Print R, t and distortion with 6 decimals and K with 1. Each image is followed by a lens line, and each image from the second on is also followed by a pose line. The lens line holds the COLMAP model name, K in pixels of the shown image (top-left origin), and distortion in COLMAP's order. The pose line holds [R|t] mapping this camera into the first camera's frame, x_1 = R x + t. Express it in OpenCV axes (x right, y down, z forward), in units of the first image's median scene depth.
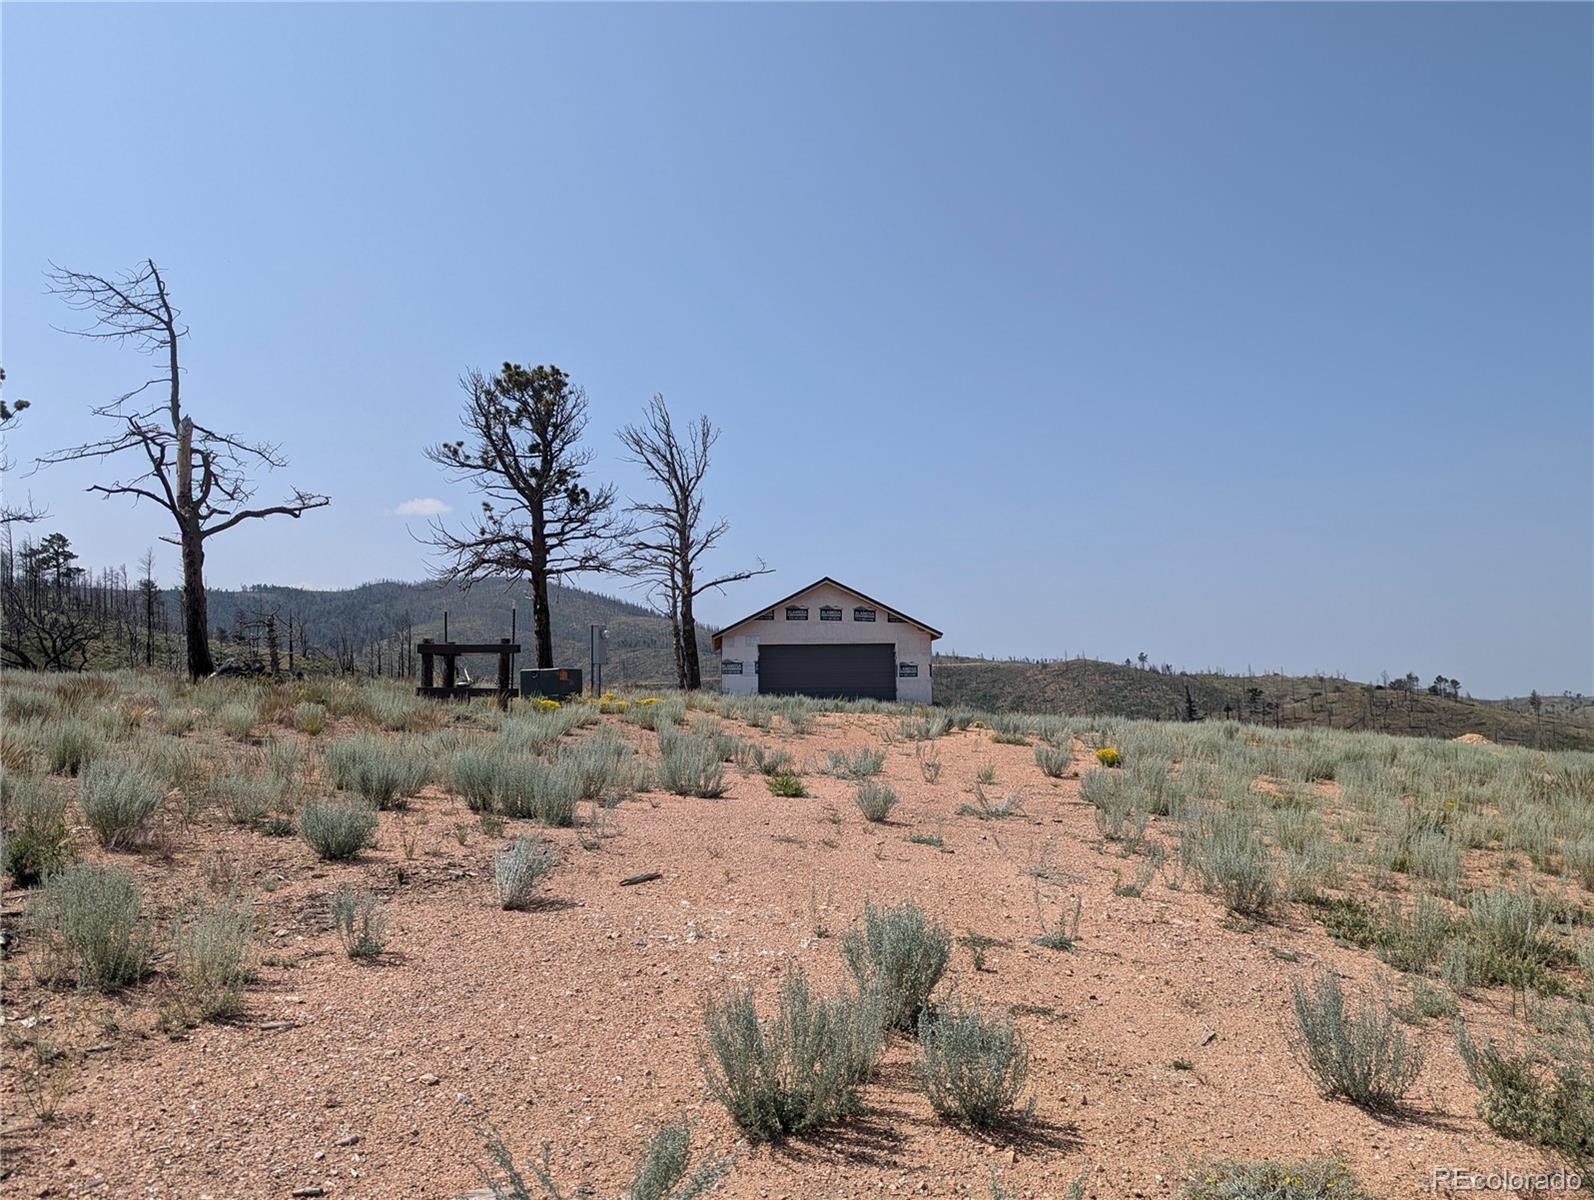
lens RADIAL K [[1113.4, 0, 801.9], [0, 1113.4, 587.9], [0, 0, 1]] dist [0.013062, 0.000641]
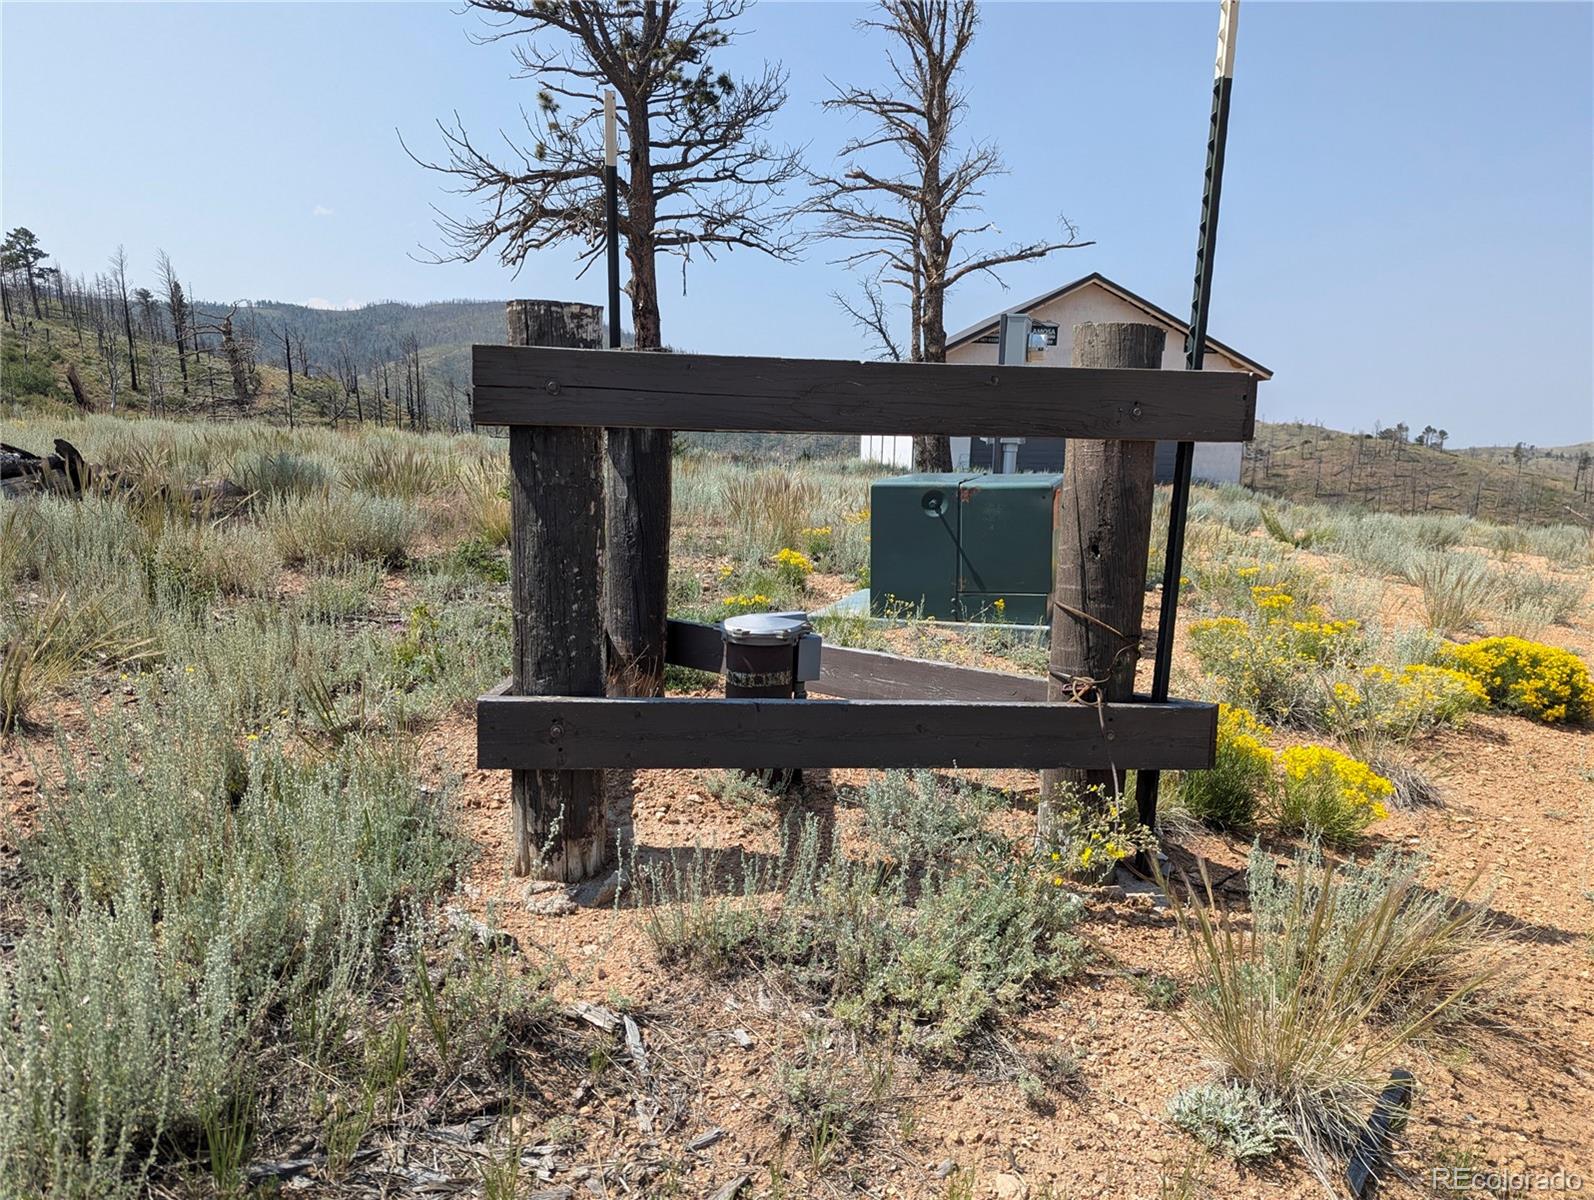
lens RADIAL K [[1113.4, 0, 801.1], [0, 1113.4, 609.8], [0, 0, 1]] dist [0.013062, 0.000641]
pose [[0.999411, 0.033597, -0.006953, -0.147010], [-0.030778, 0.967494, 0.251012, 0.023151], [0.015160, -0.250650, 0.967959, 0.417794]]
